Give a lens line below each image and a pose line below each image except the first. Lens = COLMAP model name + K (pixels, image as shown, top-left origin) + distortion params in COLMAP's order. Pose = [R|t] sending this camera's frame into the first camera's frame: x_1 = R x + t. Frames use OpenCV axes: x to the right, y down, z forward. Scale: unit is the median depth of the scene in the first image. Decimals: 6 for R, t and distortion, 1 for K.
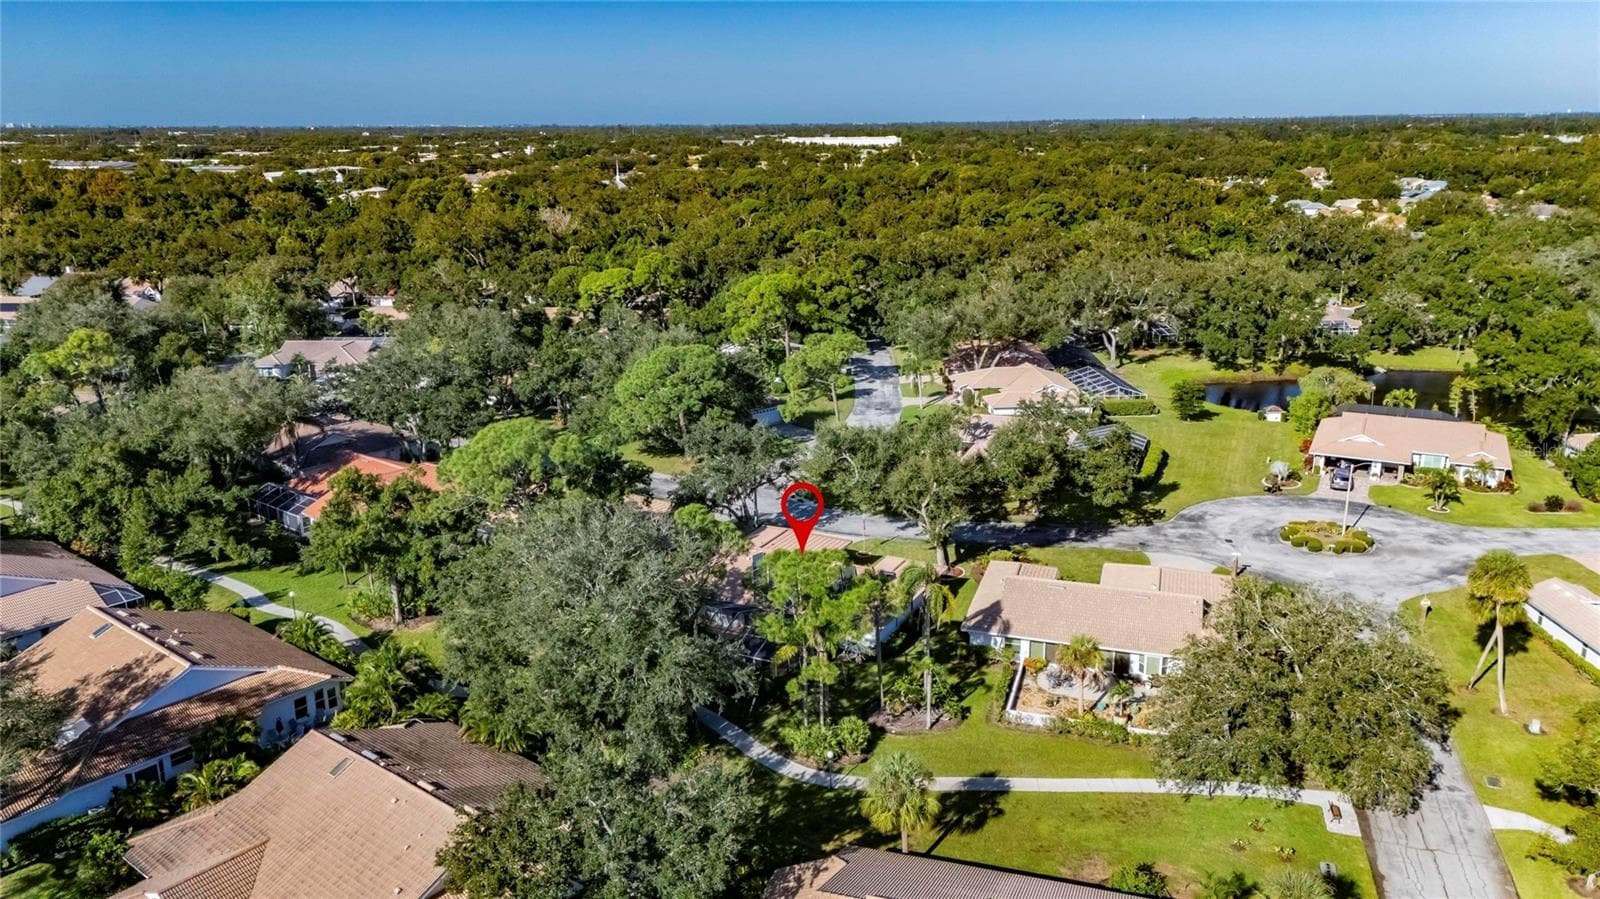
lens RADIAL K [[1174.1, 0, 800.0], [0, 1174.1, 449.5], [0, 0, 1]] dist [0.057091, -0.025342]
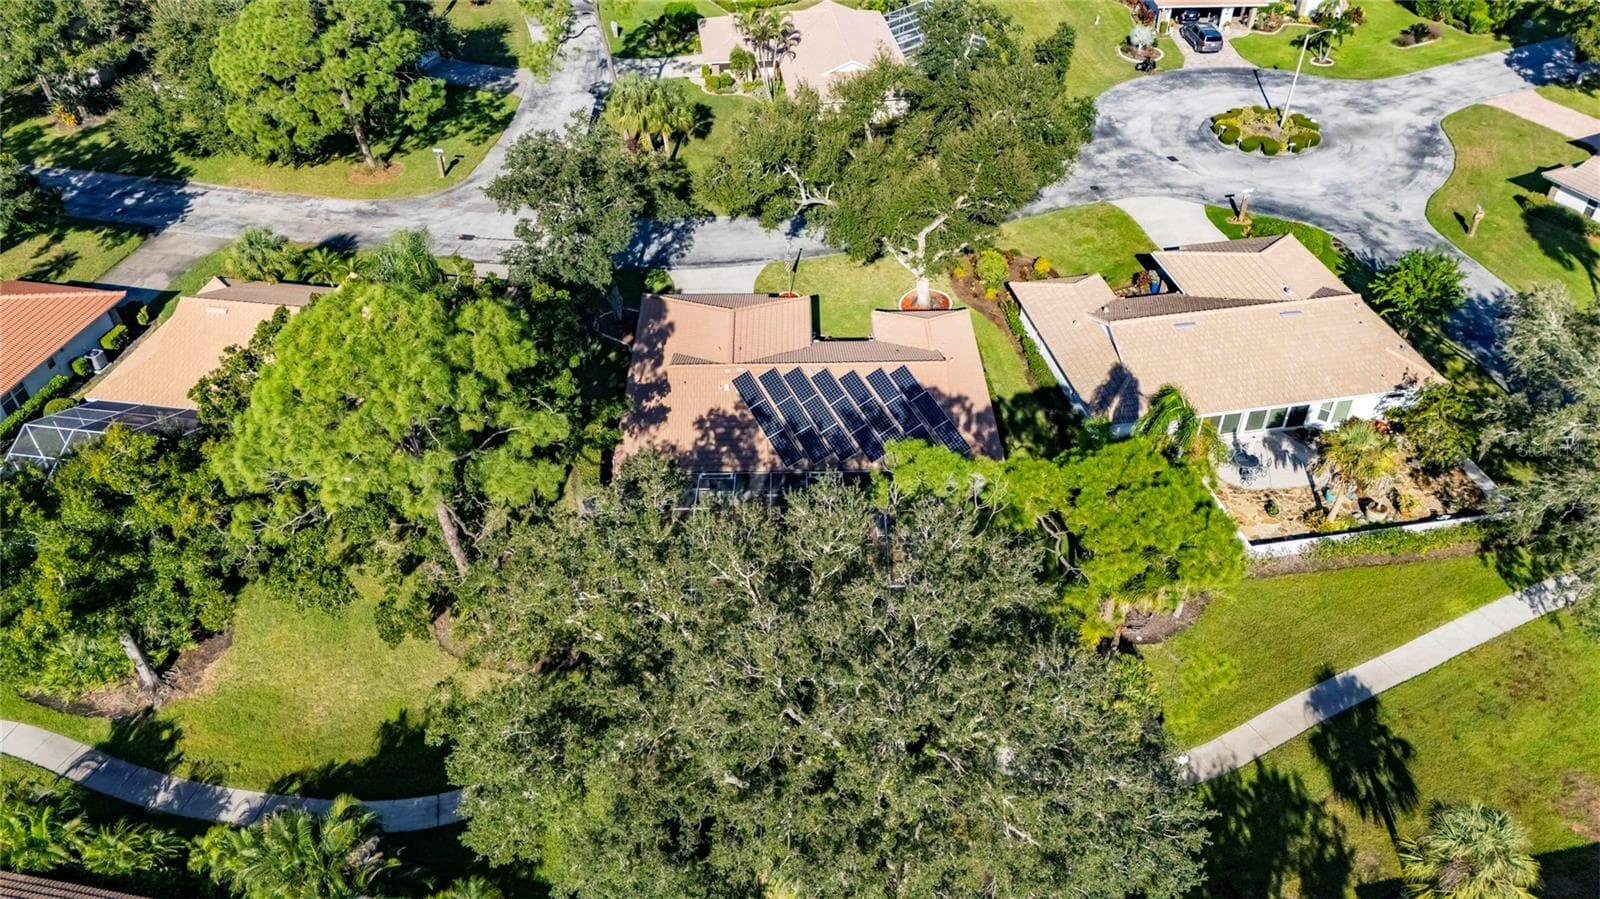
lens RADIAL K [[1174.2, 0, 803.3], [0, 1174.2, 452.7], [0, 0, 1]] dist [0.053749, -0.040131]
pose [[0.879767, -0.295788, 0.372183, -0.214042], [0.124886, 0.899171, 0.419398, -0.111465], [-0.458709, -0.322492, 0.828001, 0.396040]]
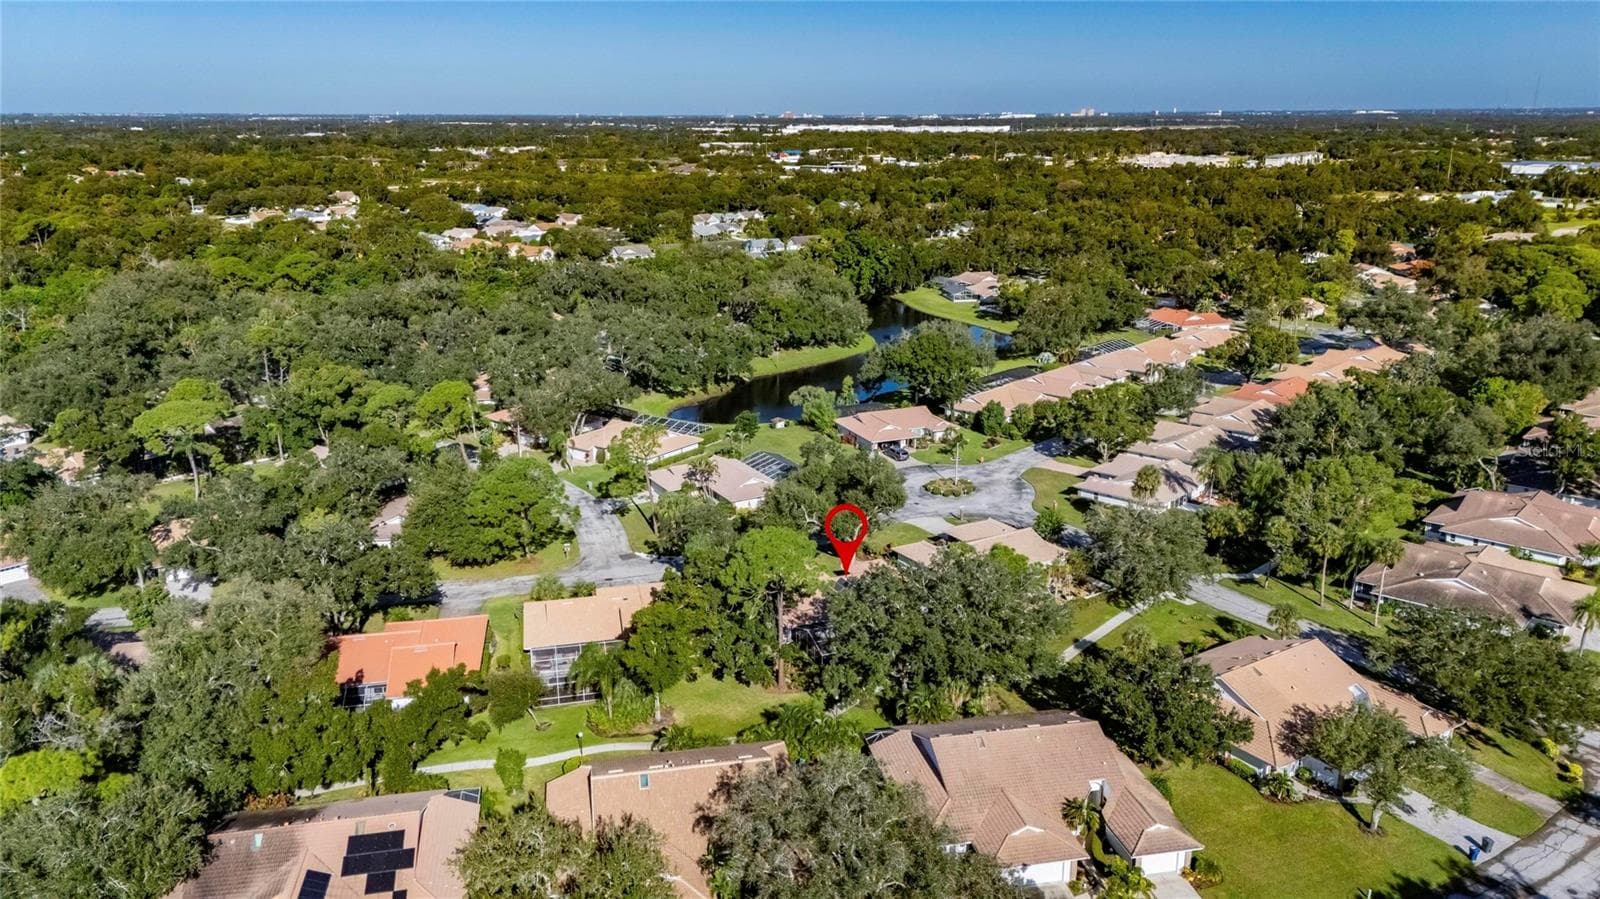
lens RADIAL K [[1172.4, 0, 798.5], [0, 1172.4, 445.6], [0, 0, 1]] dist [0.089049, -0.096341]
pose [[0.639000, -0.204700, 0.741469, -0.936381], [0.205012, 0.974395, 0.092324, -0.186024], [-0.741383, 0.093015, 0.664605, 0.038932]]
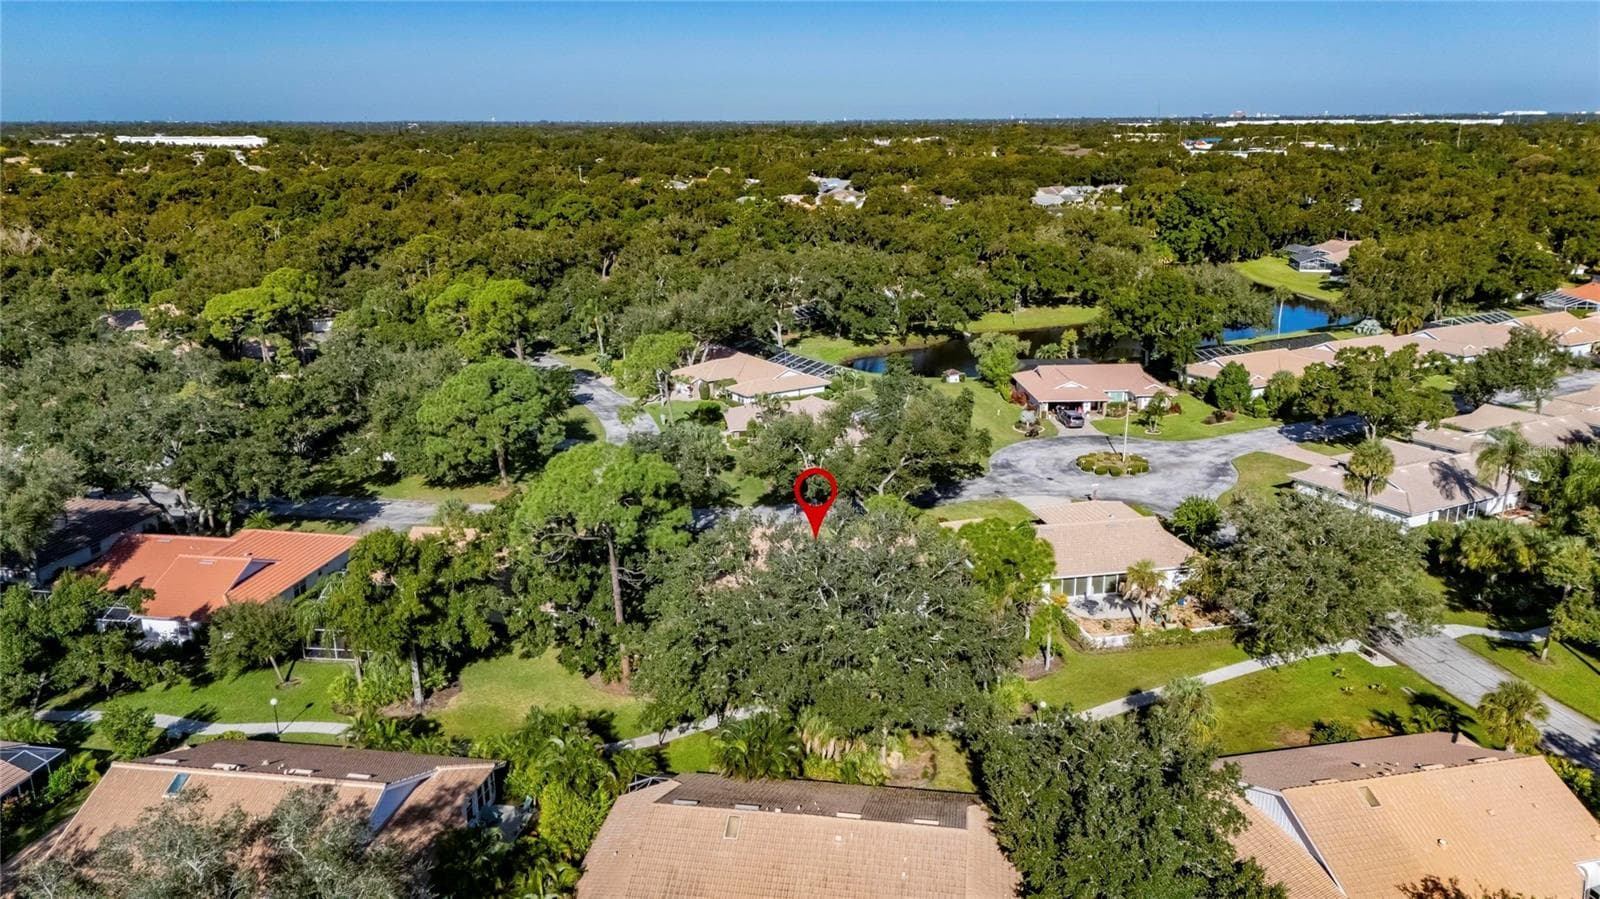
lens RADIAL K [[1174.1, 0, 800.0], [0, 1174.1, 449.5], [0, 0, 1]] dist [0.057091, -0.025342]
pose [[0.867009, -0.132029, 0.480482, -0.414594], [0.132809, 0.990607, 0.032555, -0.022957], [-0.480267, 0.035586, 0.876400, 0.097541]]
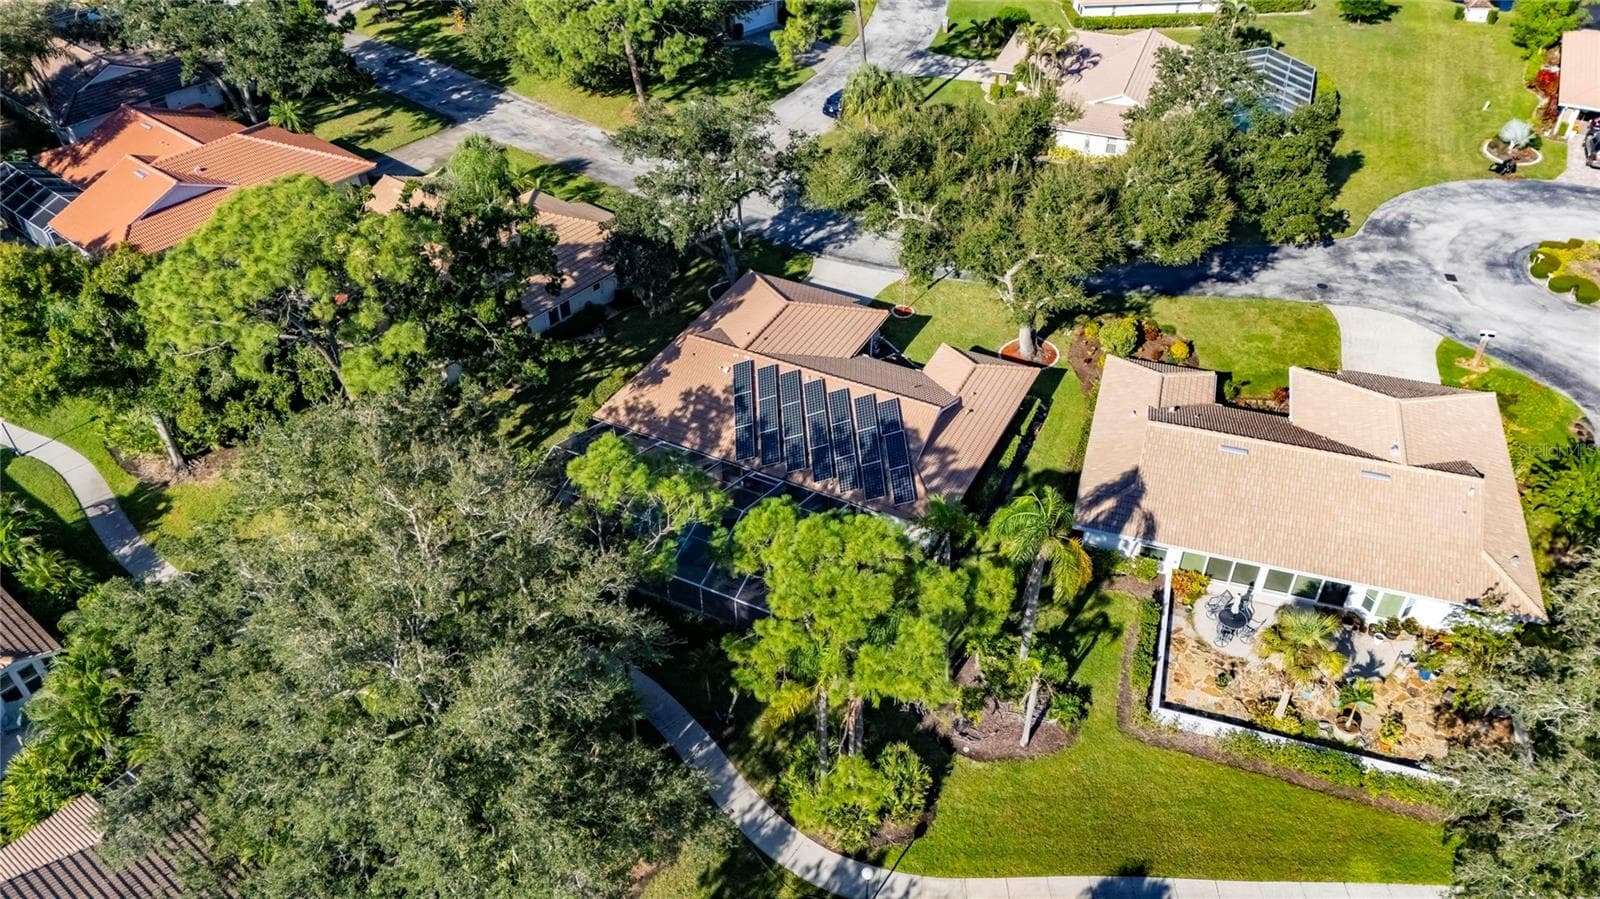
lens RADIAL K [[1182.8, 0, 800.0], [0, 1182.8, 449.5], [0, 0, 1]] dist [0.048325, -0.032008]
pose [[0.999991, 0.001451, 0.003916, -0.006069], [-0.002874, 0.919466, 0.393159, -0.098773], [-0.003030, -0.393167, 0.919462, 0.349535]]
